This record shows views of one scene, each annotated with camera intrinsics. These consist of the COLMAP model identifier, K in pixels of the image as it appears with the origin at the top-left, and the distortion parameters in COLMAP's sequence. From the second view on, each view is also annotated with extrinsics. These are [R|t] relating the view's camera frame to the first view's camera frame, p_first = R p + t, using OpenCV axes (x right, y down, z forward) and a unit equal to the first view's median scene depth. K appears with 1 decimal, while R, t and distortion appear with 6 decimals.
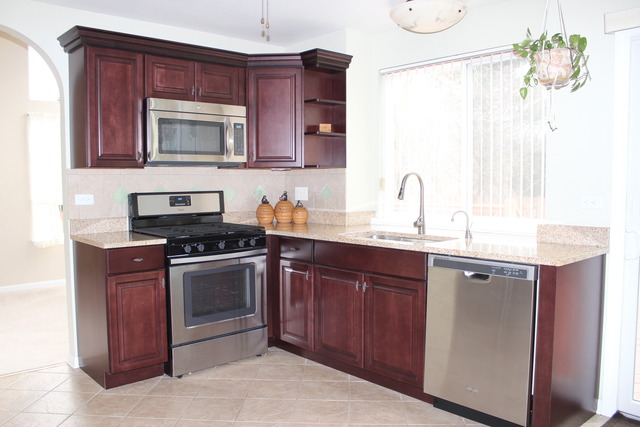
lens RADIAL K [[544.5, 0, 320.2], [0, 544.5, 214.6], [0, 0, 1]] dist [-0.142463, 0.126351]
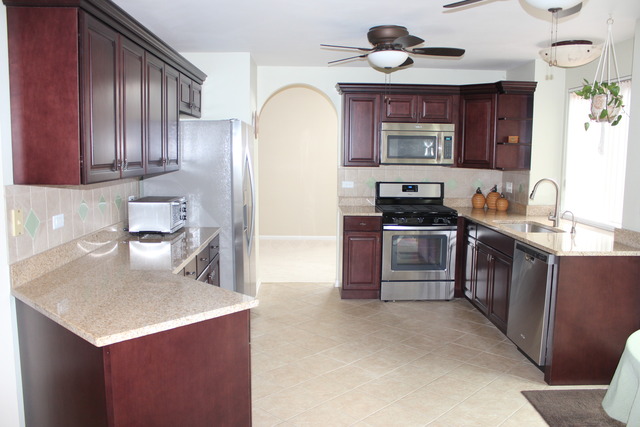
lens RADIAL K [[544.5, 0, 320.8], [0, 544.5, 212.7], [0, 0, 1]] dist [-0.142463, 0.126351]
pose [[0.765053, 0.087024, -0.638061, 0.533492], [-0.055833, 0.996060, 0.068905, -0.050133], [0.641543, -0.017091, 0.766897, -0.311970]]
